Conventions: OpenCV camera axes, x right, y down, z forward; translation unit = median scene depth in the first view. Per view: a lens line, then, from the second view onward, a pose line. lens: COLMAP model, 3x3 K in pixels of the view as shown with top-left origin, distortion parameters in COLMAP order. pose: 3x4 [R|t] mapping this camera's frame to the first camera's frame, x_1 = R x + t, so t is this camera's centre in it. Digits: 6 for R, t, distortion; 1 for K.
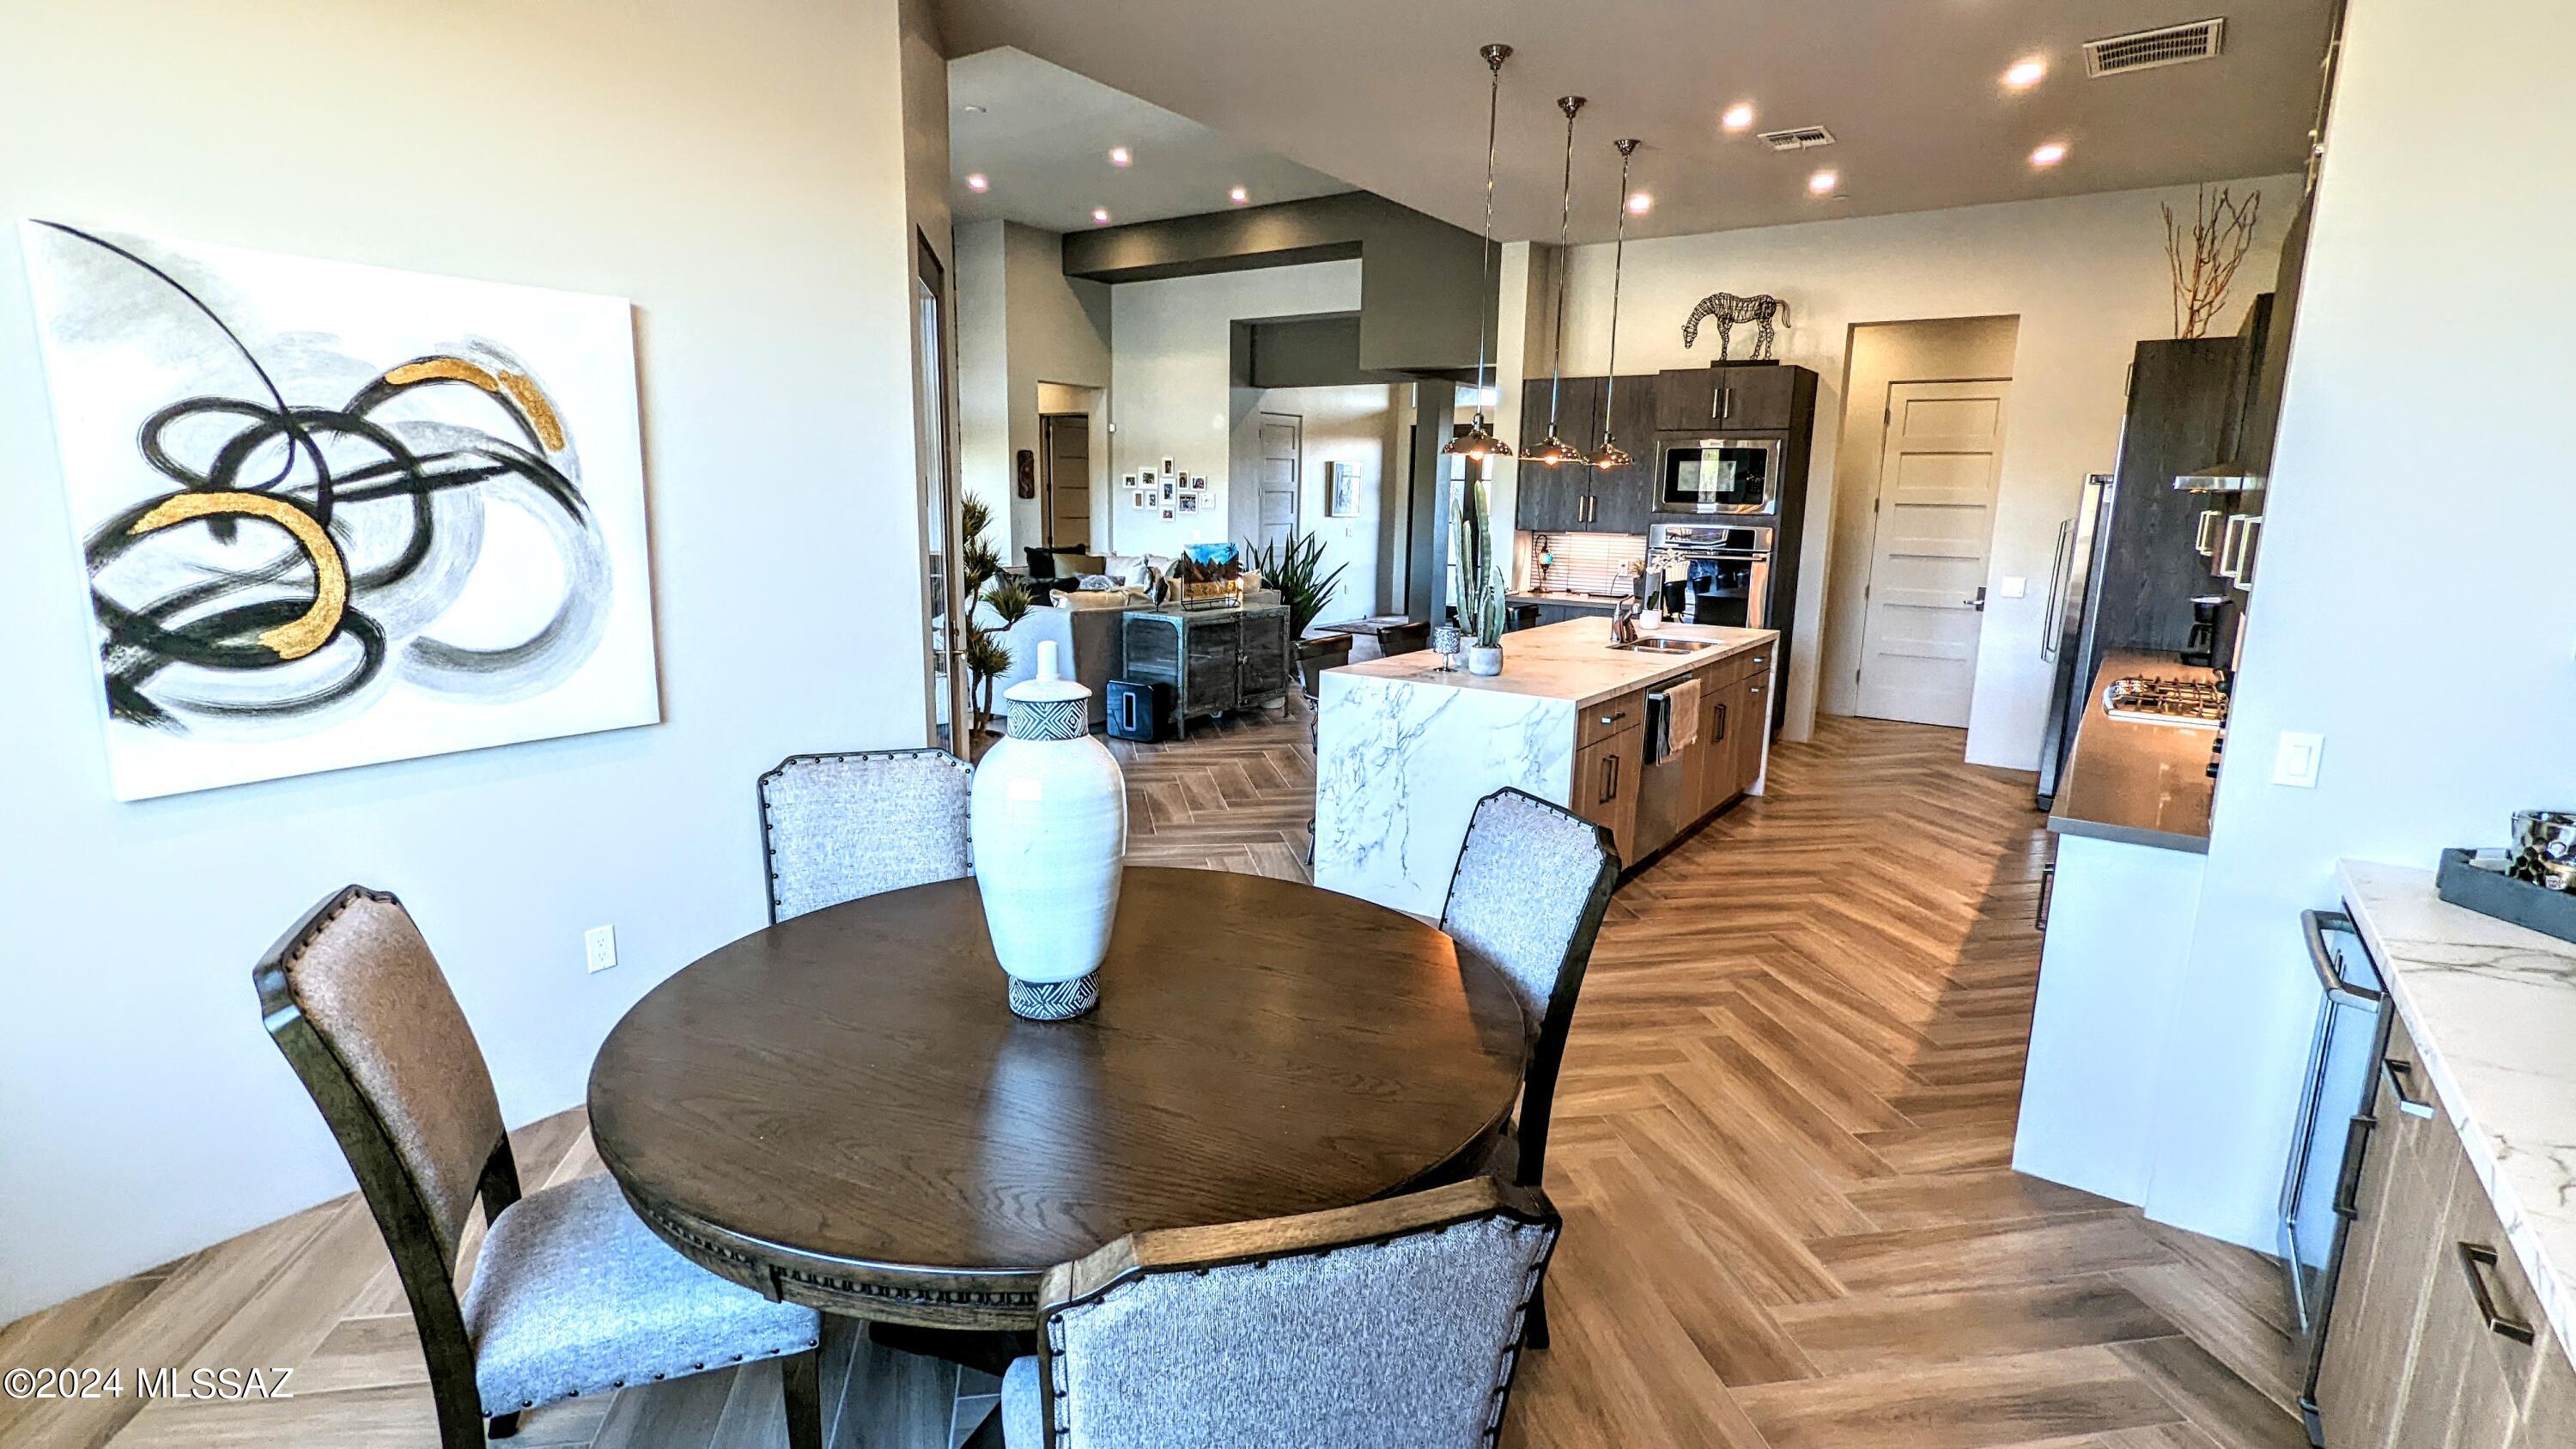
lens RADIAL K [[1217.4, 0, 1280.9], [0, 1217.4, 733.9], [0, 0, 1]] dist [-0.001602, -0.000011]
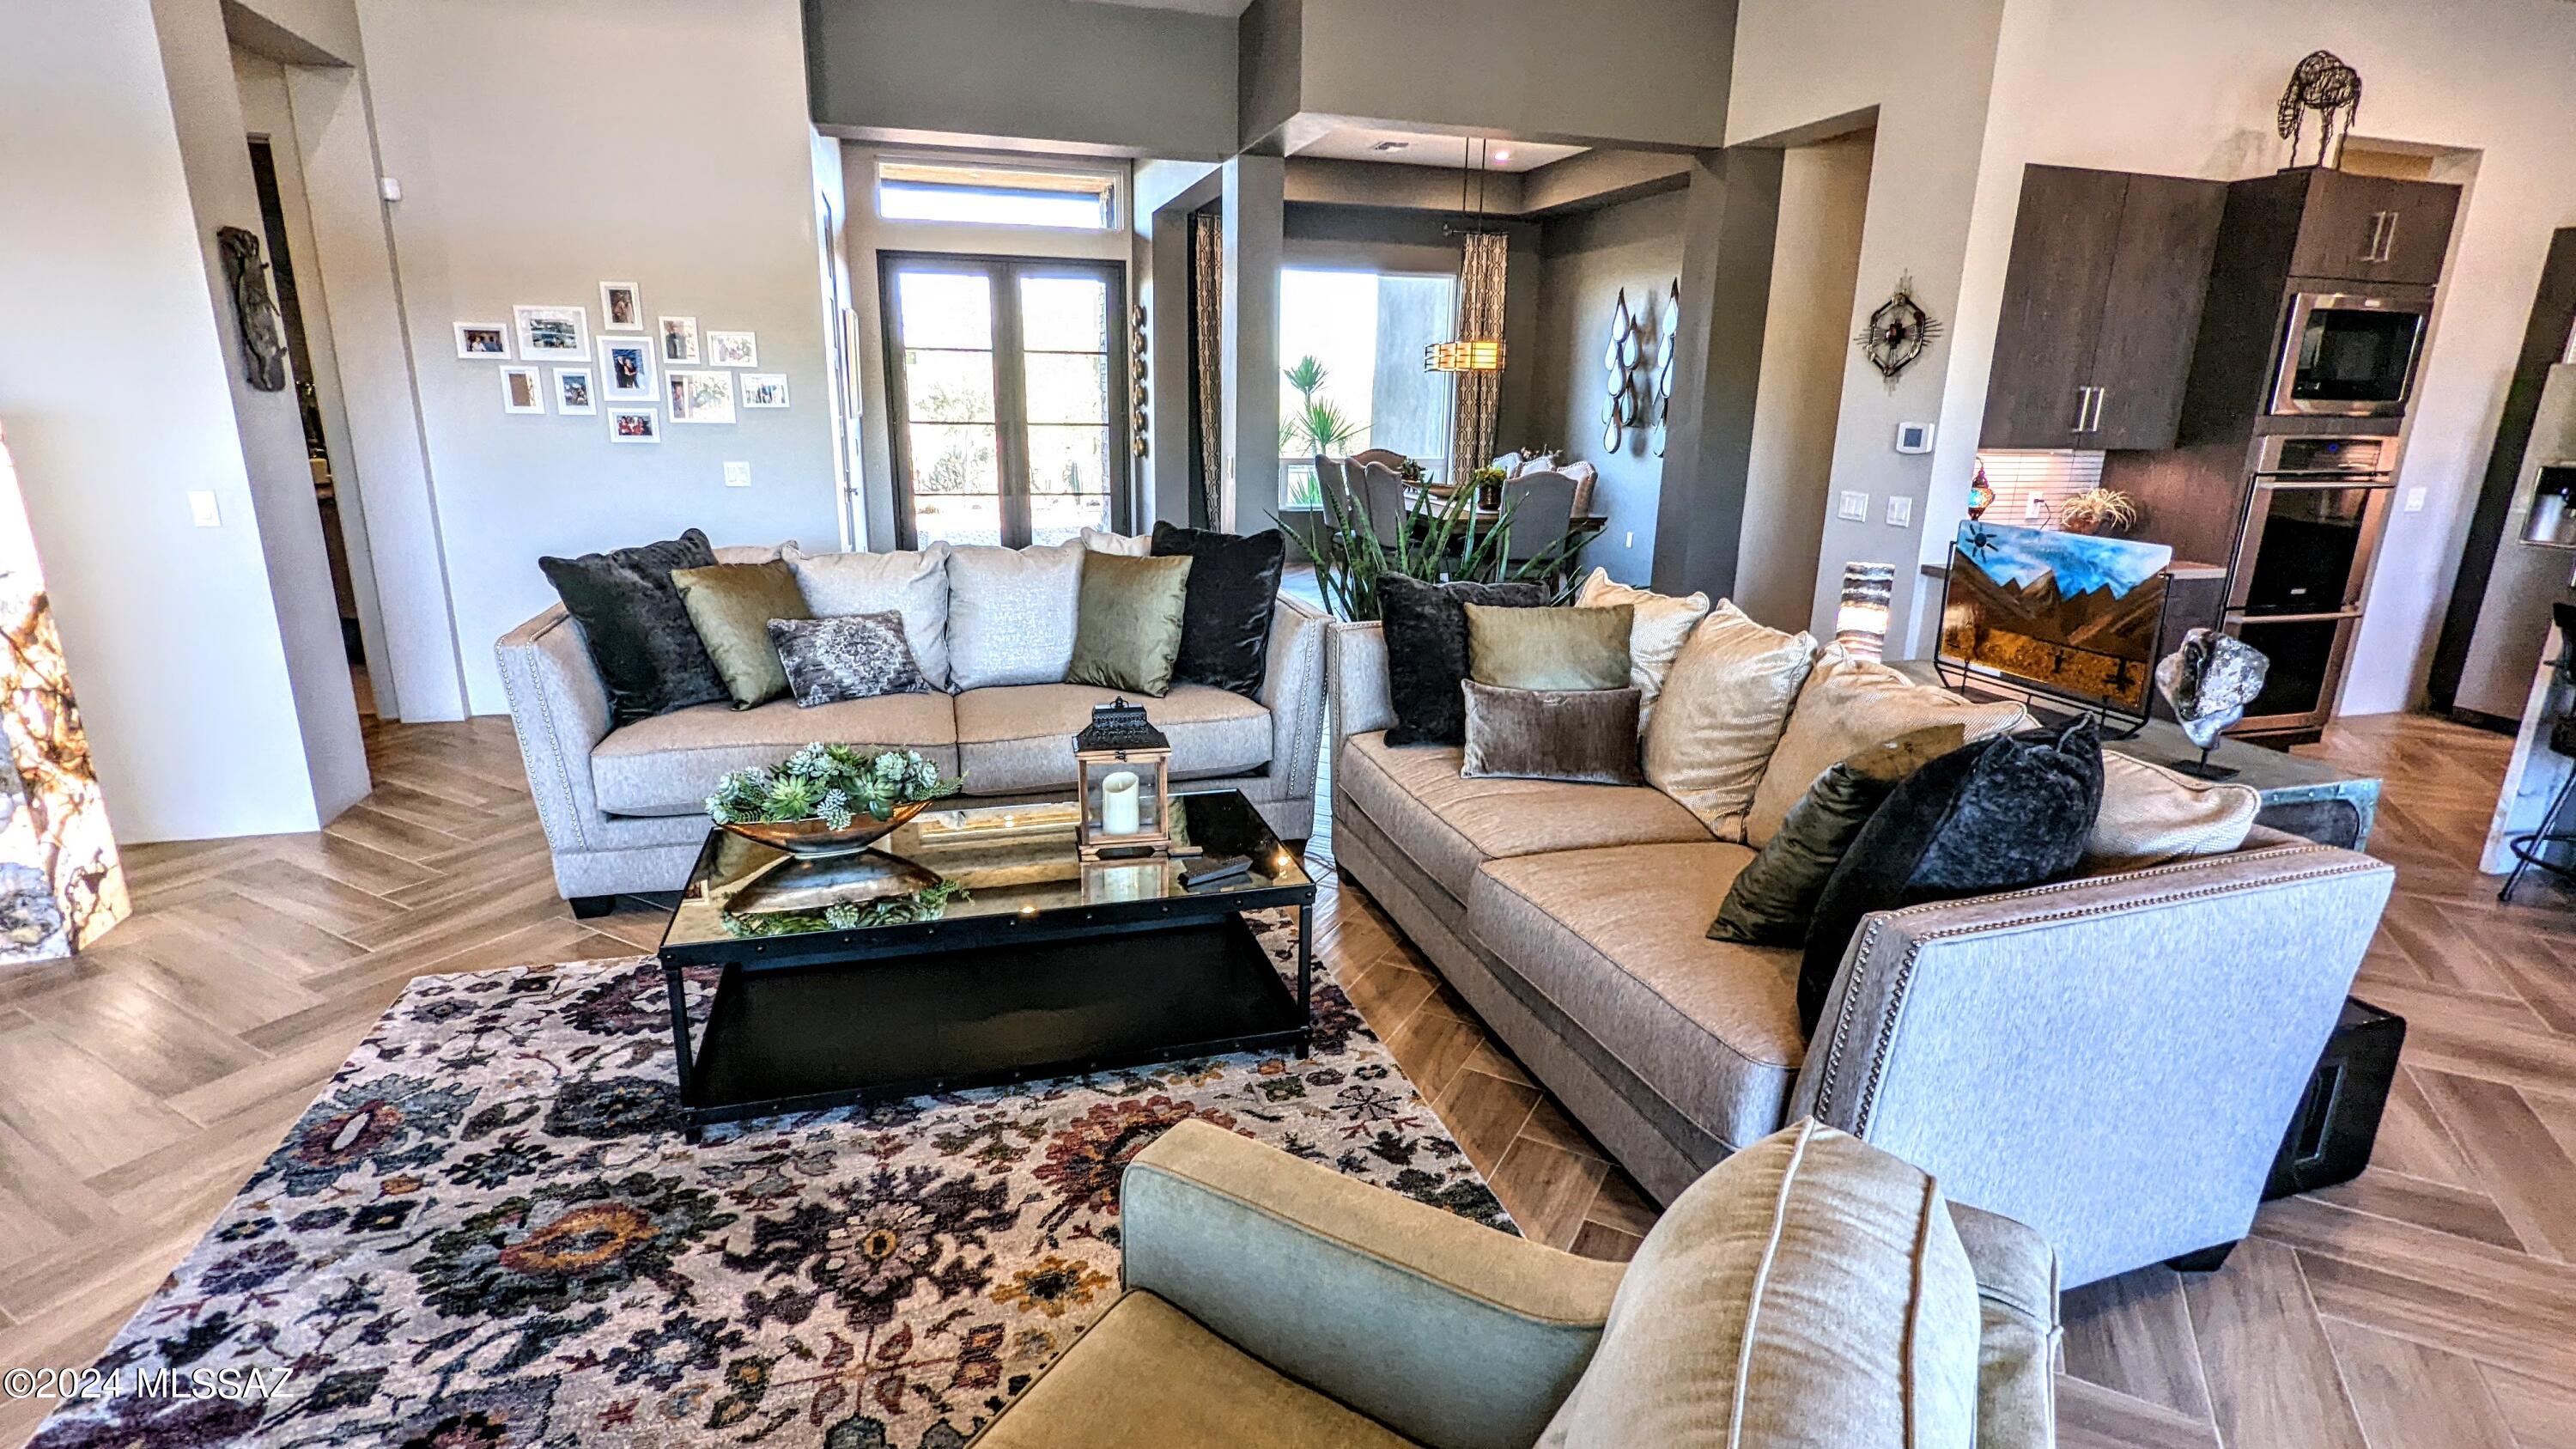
lens RADIAL K [[1217.4, 0, 1280.9], [0, 1217.4, 733.9], [0, 0, 1]] dist [-0.001602, -0.000011]
pose [[0.620484, -0.224264, 0.751469, -0.491623], [0.147104, 0.974513, 0.169365, -0.200965], [-0.770299, 0.005456, 0.637659, 0.985354]]
